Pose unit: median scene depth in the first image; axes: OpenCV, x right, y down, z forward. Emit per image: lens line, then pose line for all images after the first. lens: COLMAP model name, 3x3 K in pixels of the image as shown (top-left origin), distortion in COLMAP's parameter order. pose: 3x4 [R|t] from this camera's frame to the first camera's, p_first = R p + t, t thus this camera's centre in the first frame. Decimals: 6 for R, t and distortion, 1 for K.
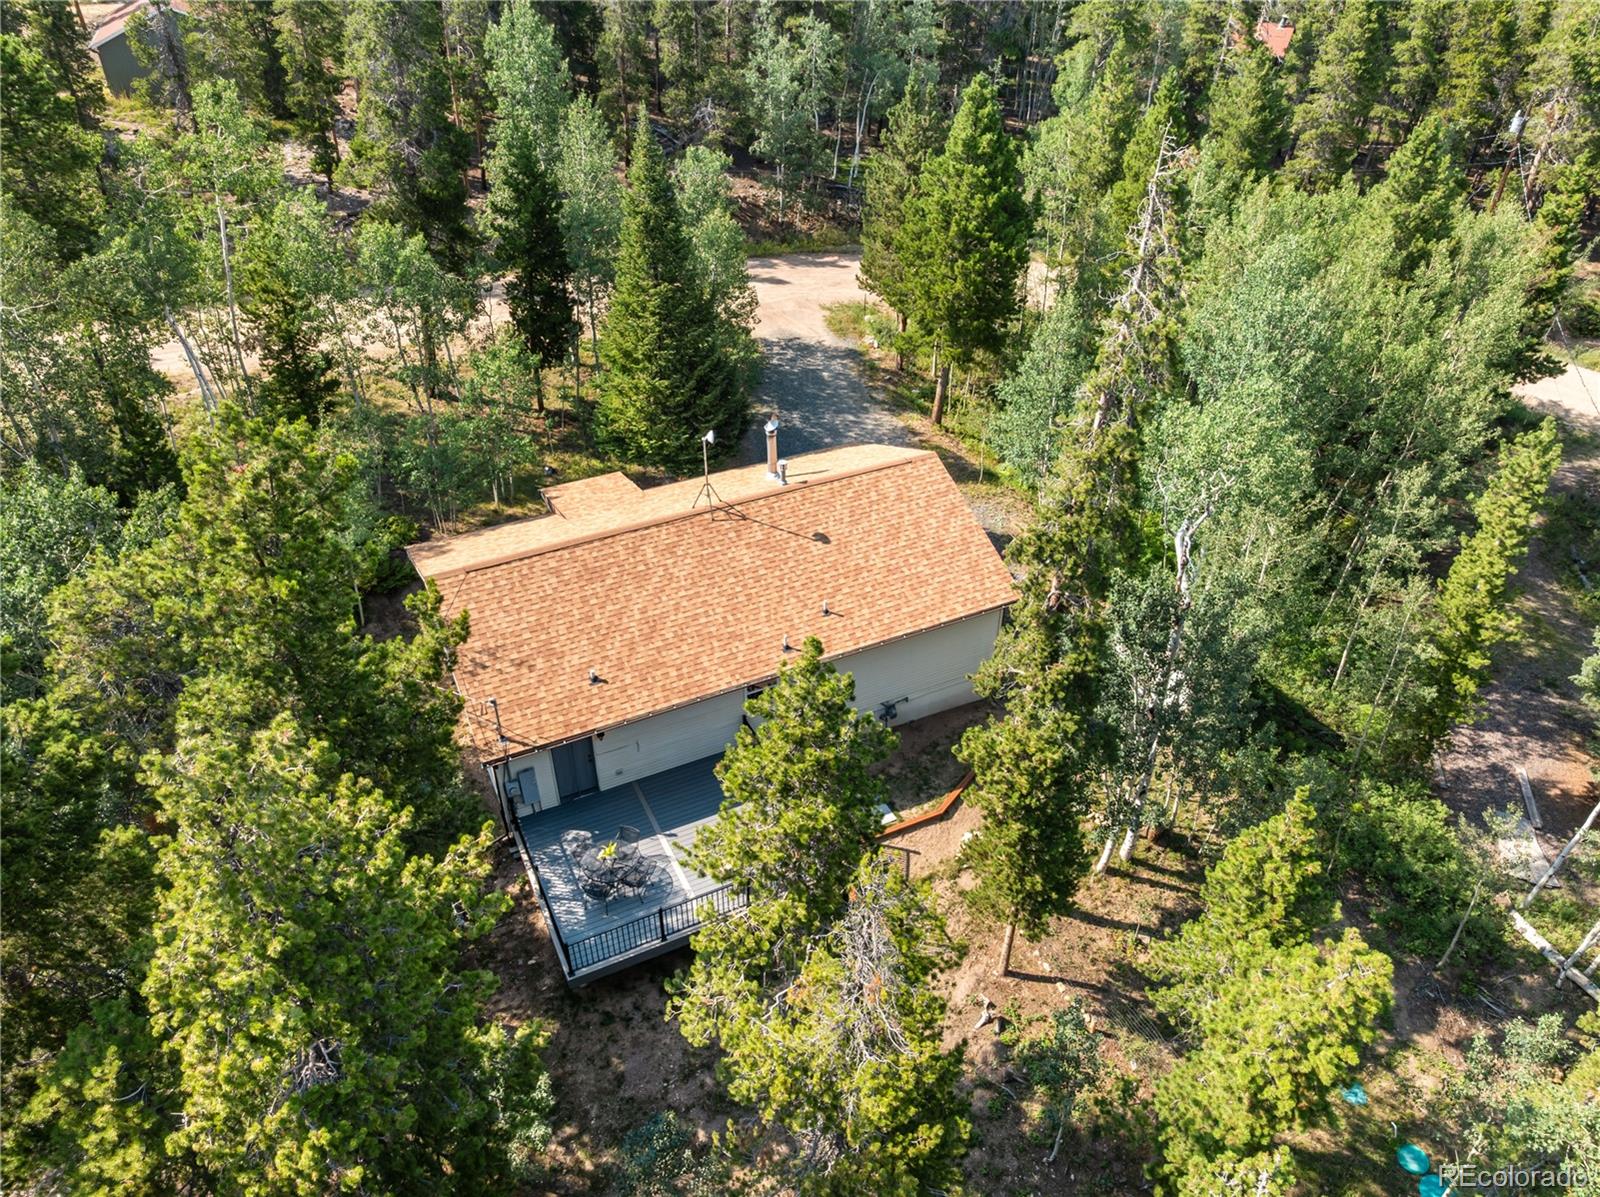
lens RADIAL K [[1091.8, 0, 802.7], [0, 1091.8, 589.5], [0, 0, 1]] dist [-0.051790, 0.027830]
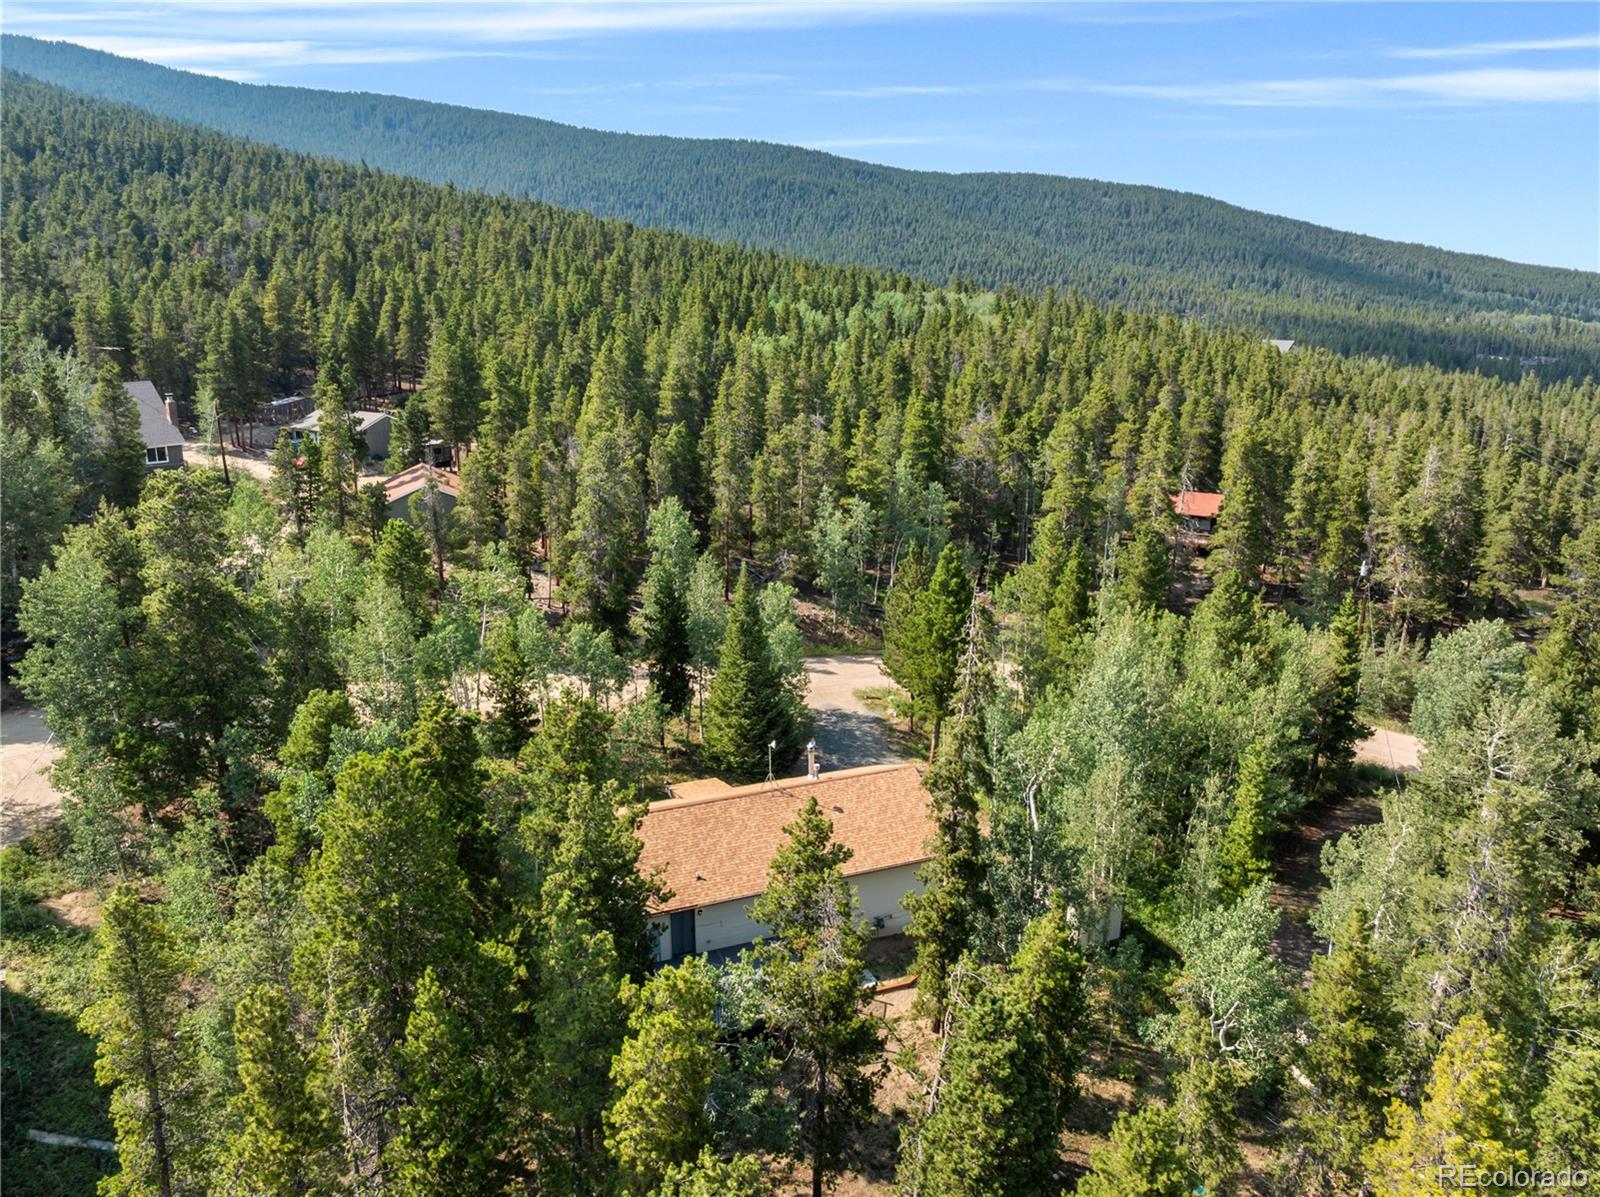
lens RADIAL K [[1135.3, 0, 800.0], [0, 1135.3, 598.5], [0, 0, 1]] dist [-0.043784, 0.007568]
pose [[0.997288, 0.014143, -0.072228, 0.058358], [-0.039072, 0.933397, -0.356712, 0.198319], [0.062372, 0.358567, 0.931418, -0.524588]]
